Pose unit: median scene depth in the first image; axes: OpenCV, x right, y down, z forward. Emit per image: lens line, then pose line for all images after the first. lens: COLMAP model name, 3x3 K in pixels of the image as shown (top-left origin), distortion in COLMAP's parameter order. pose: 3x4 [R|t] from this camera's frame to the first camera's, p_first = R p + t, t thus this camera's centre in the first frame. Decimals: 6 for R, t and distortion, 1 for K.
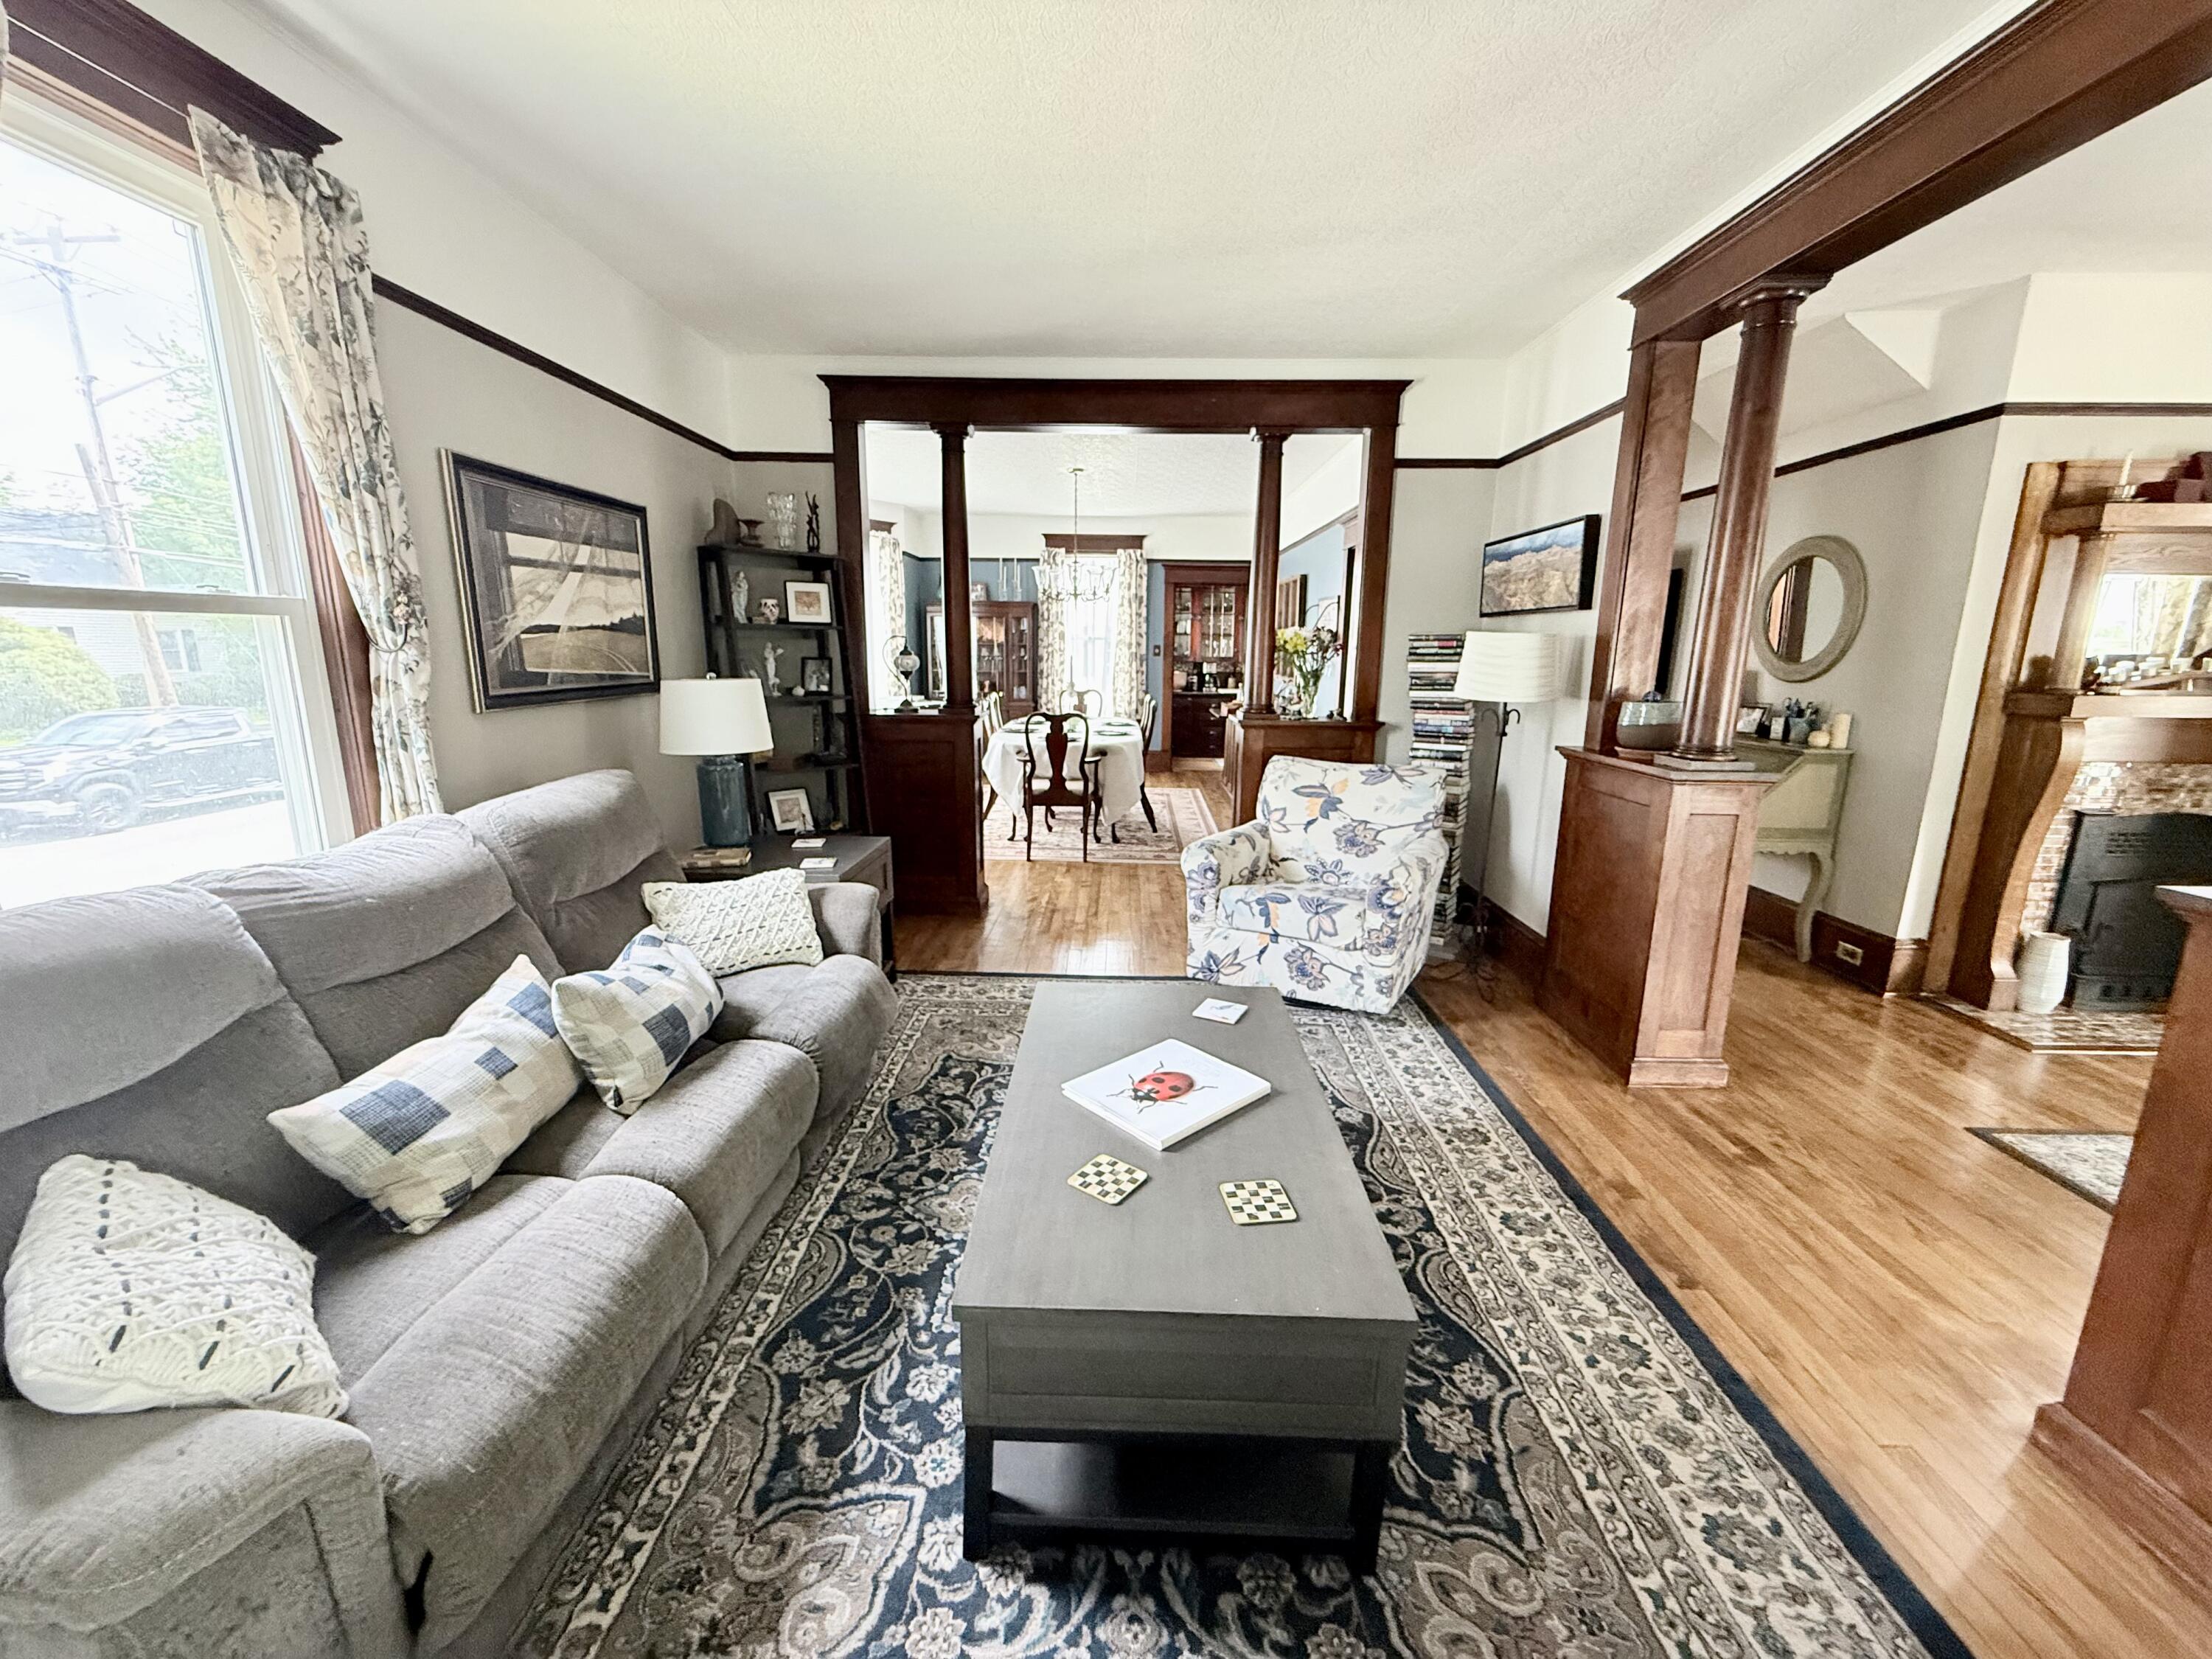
lens RADIAL K [[894.8, 0, 1106.0], [0, 894.8, 829.5], [0, 0, 1]] dist [-0.002661, 0.000030]
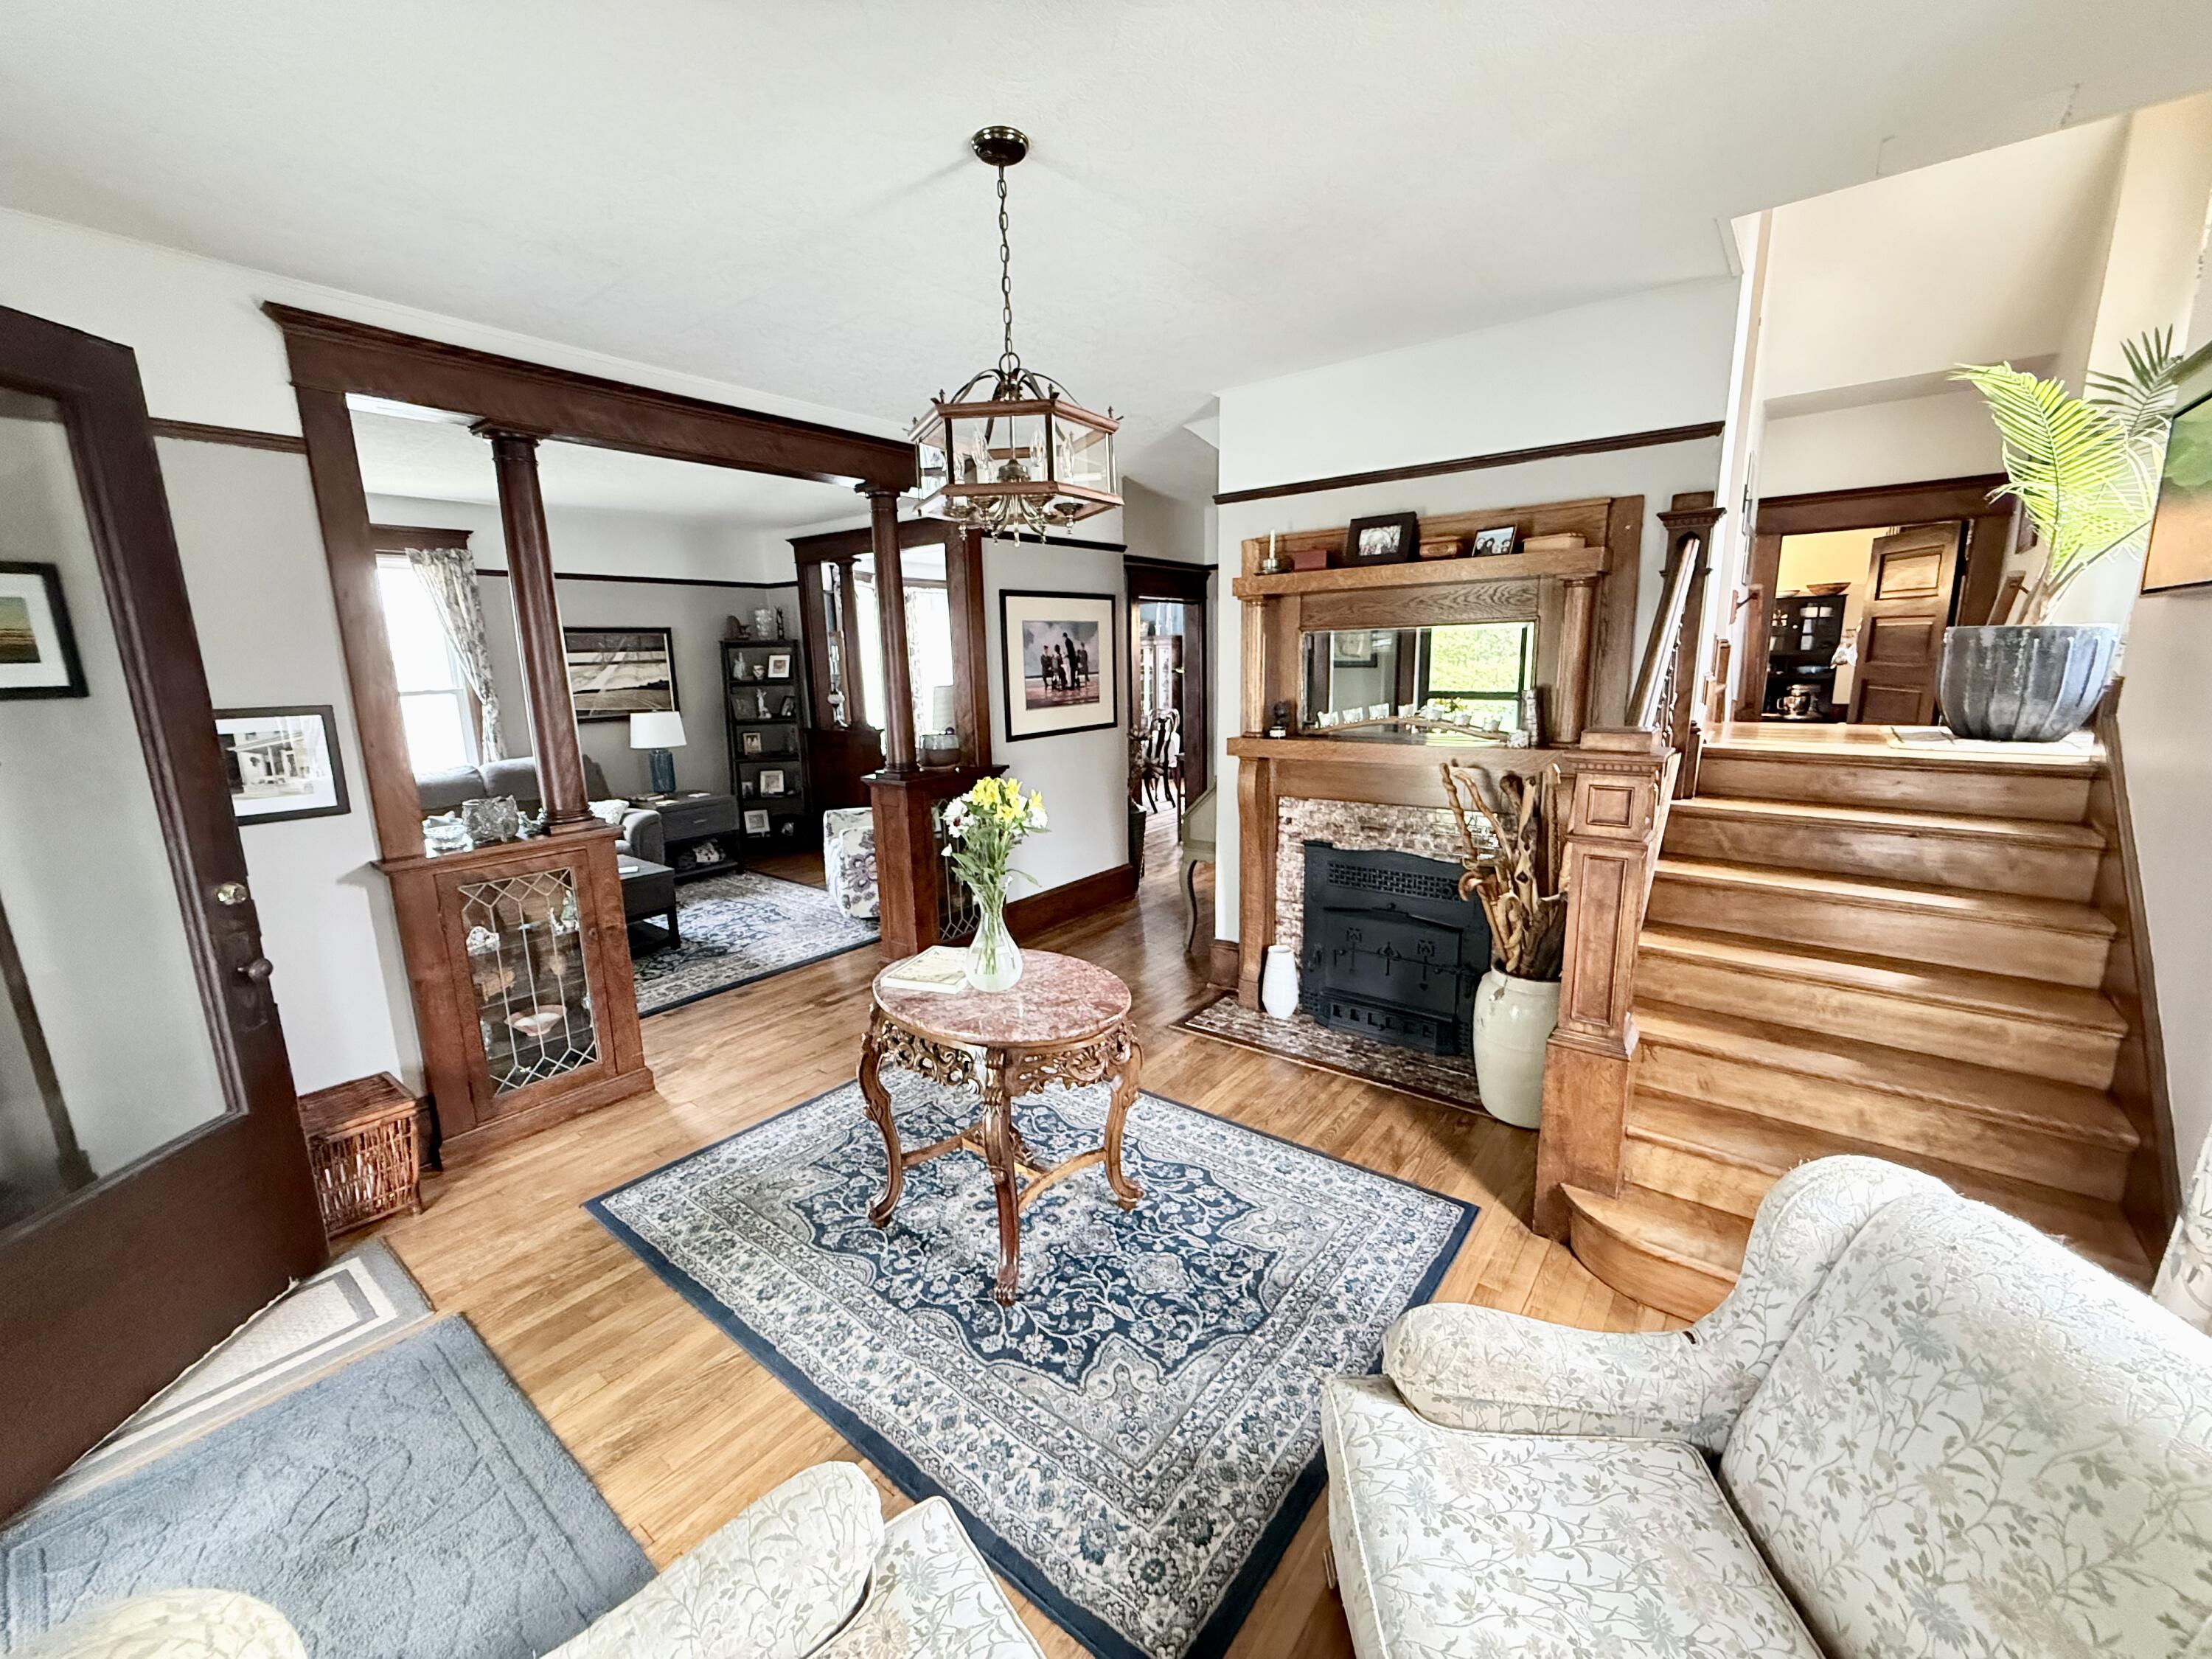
lens RADIAL K [[894.8, 0, 1106.0], [0, 894.8, 829.5], [0, 0, 1]] dist [-0.002661, 0.000030]
pose [[0.806324, 0.087048, -0.585033, 1.603242], [-0.090784, 0.995605, 0.023015, -0.039475], [0.584465, 0.034554, 0.810683, -0.066179]]
